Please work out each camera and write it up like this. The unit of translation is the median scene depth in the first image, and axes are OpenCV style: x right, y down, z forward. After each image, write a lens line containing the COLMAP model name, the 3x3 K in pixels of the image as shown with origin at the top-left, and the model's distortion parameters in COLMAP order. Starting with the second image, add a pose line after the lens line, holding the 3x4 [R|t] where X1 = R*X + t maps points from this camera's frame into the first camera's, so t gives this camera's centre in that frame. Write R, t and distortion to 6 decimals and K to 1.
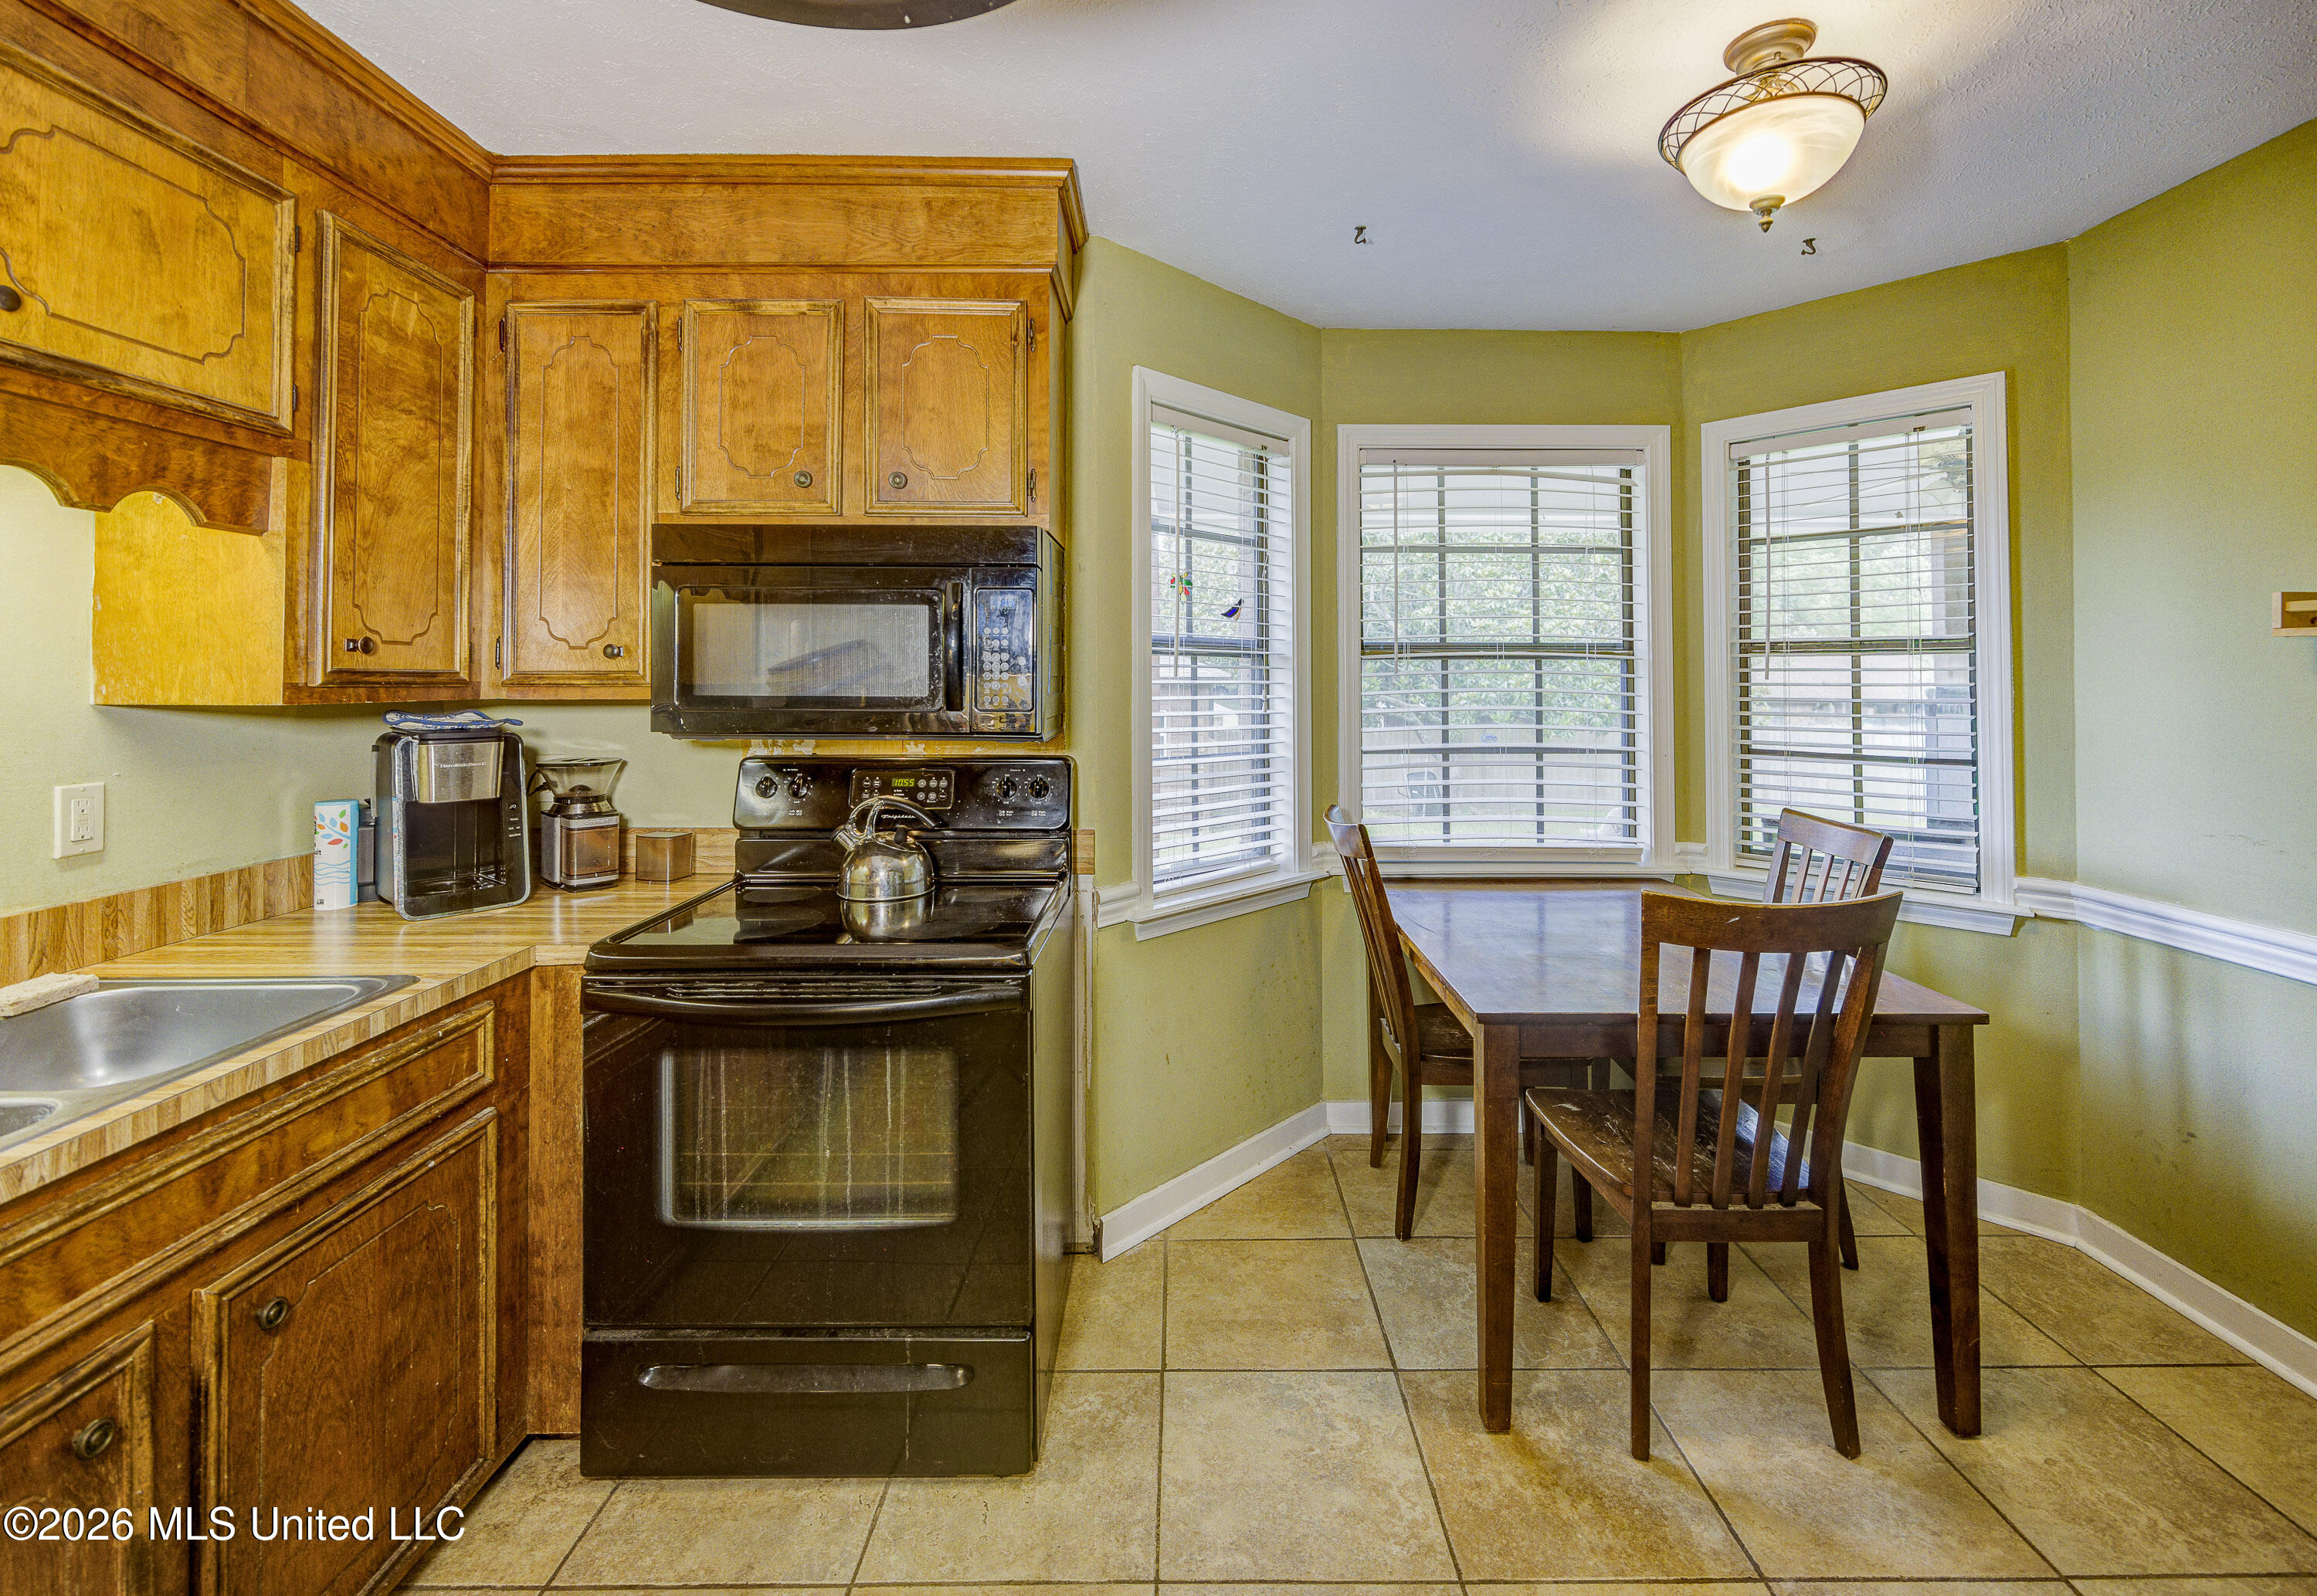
lens RADIAL K [[956.2, 0, 1189.3], [0, 956.2, 668.8], [0, 0, 1]] dist [-0.002356, 0.000591]
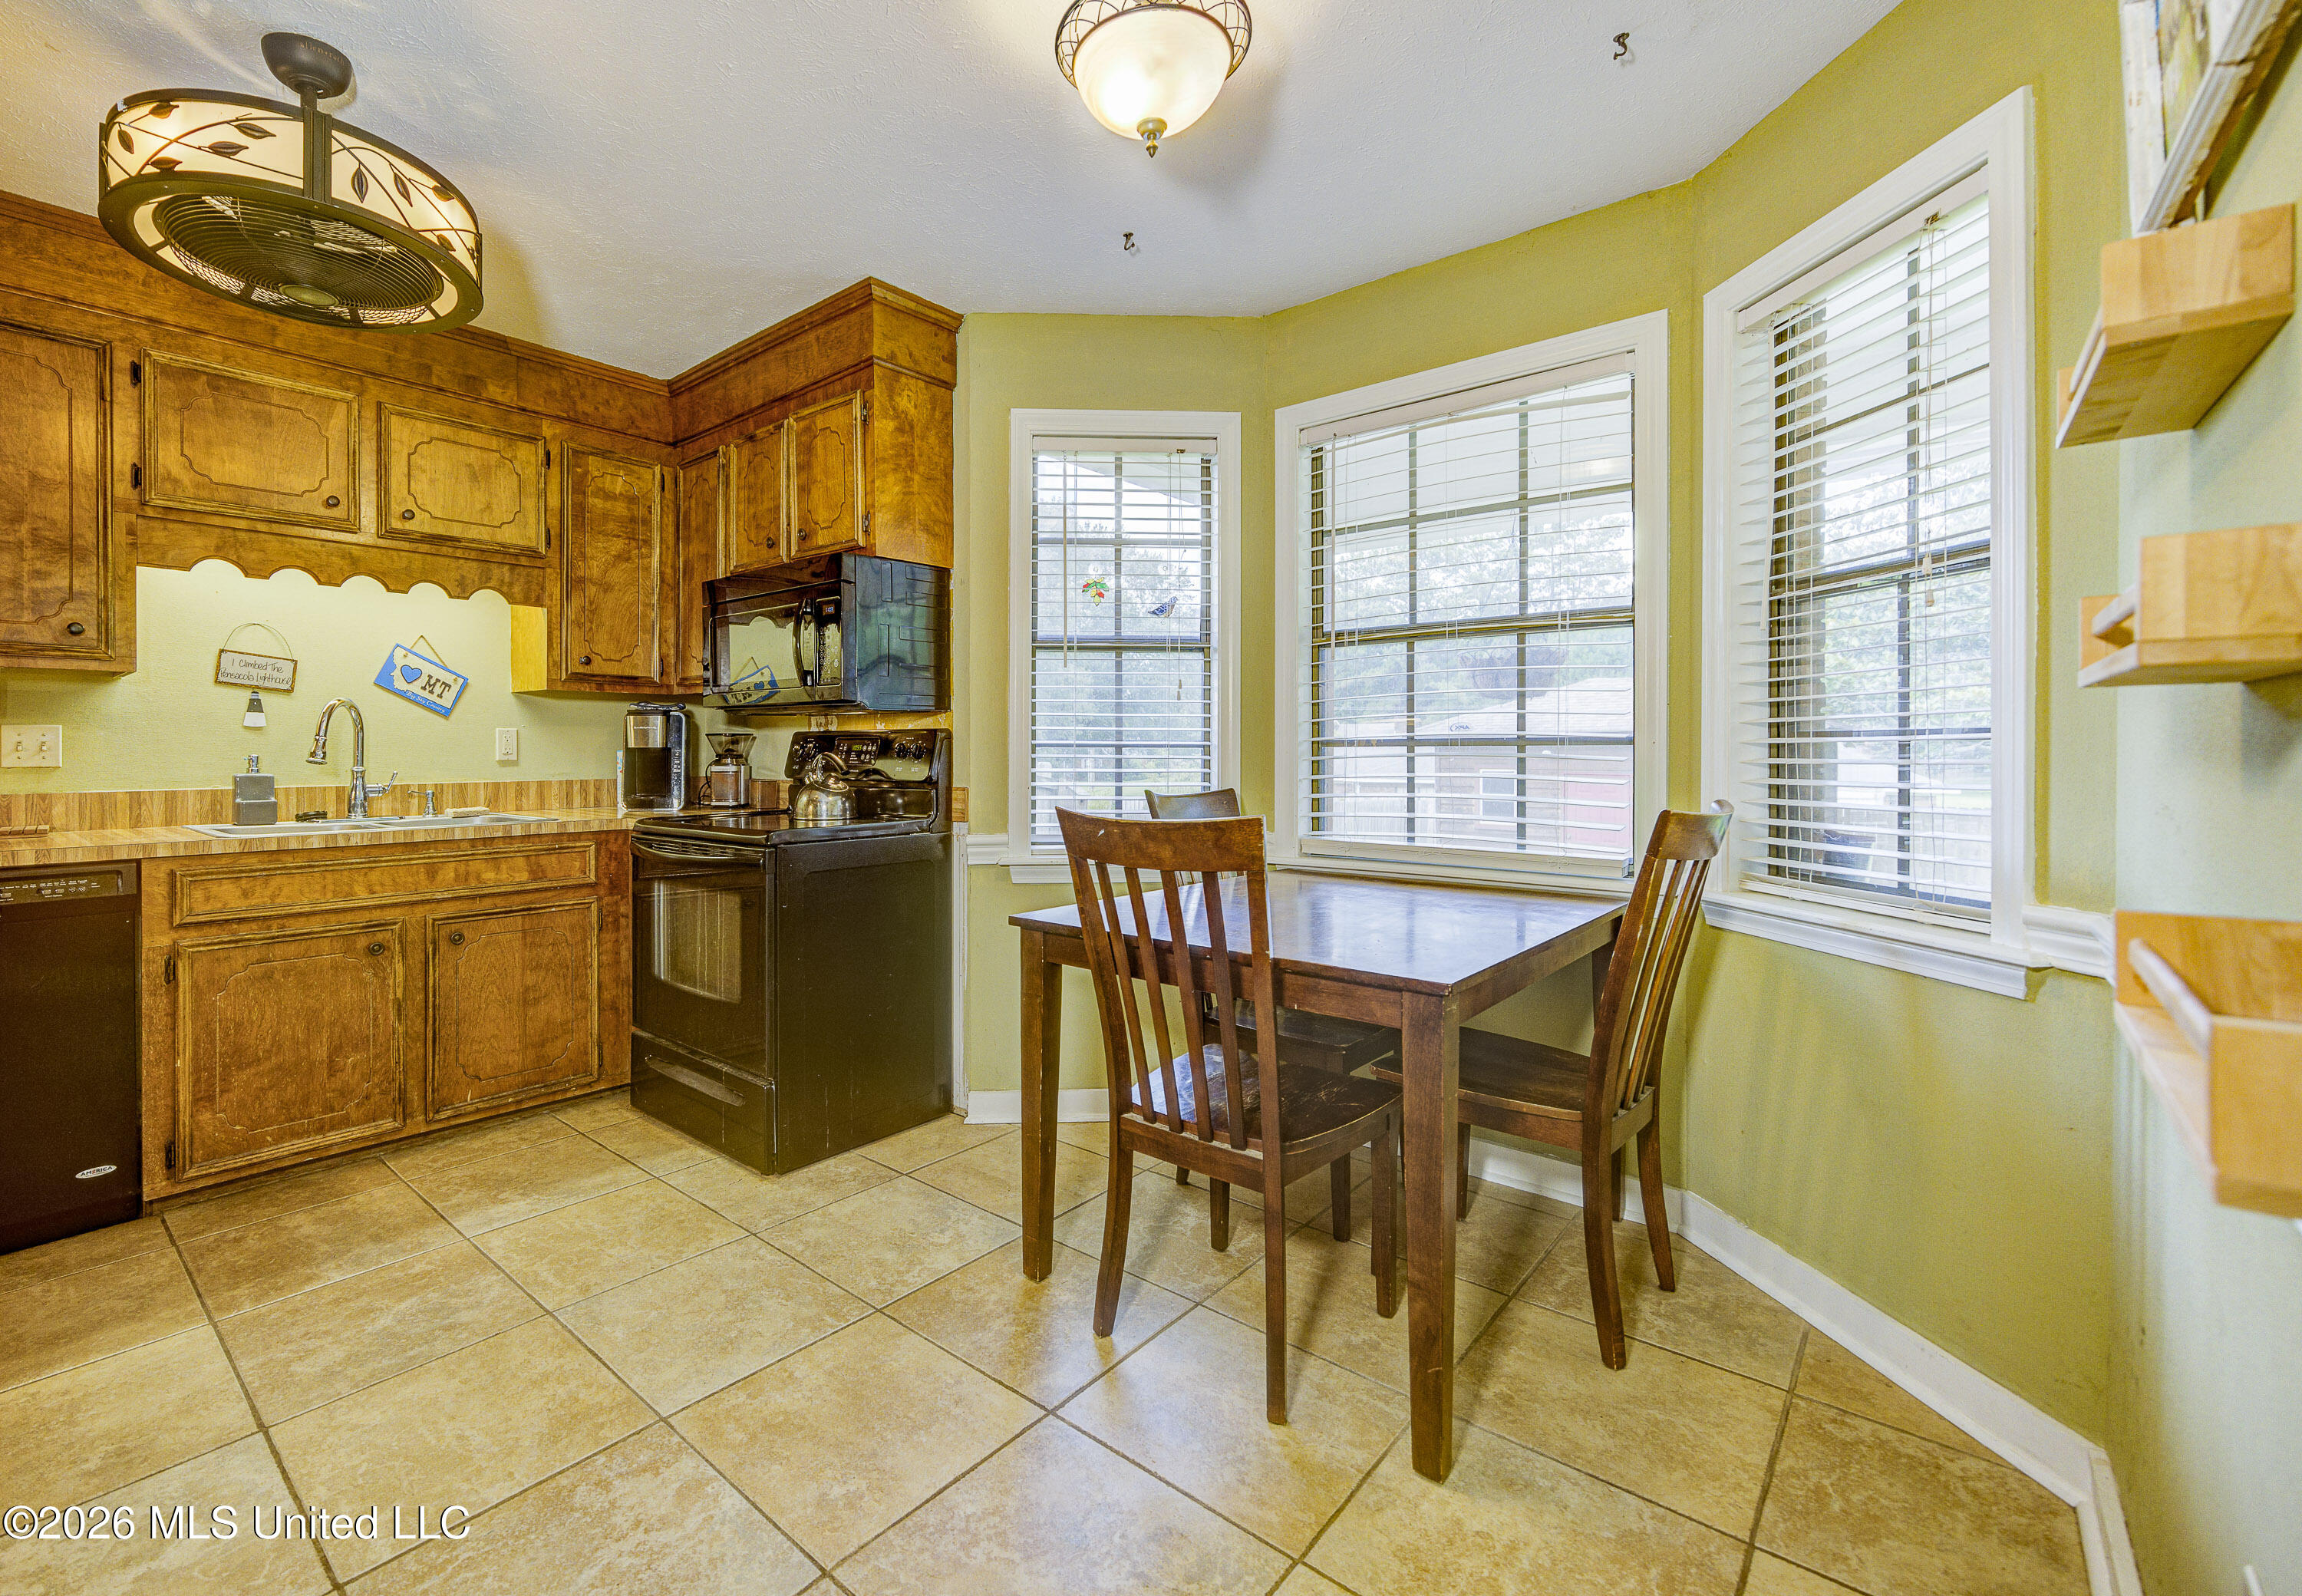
lens RADIAL K [[982.8, 0, 1041.6], [0, 982.8, 755.8], [0, 0, 1]] dist [-0.000552, -0.000163]
pose [[0.741274, 0.001949, -0.671200, 1.111826], [0.010558, 0.999838, 0.014563, 0.143835], [0.671120, -0.017882, 0.741133, 0.132560]]
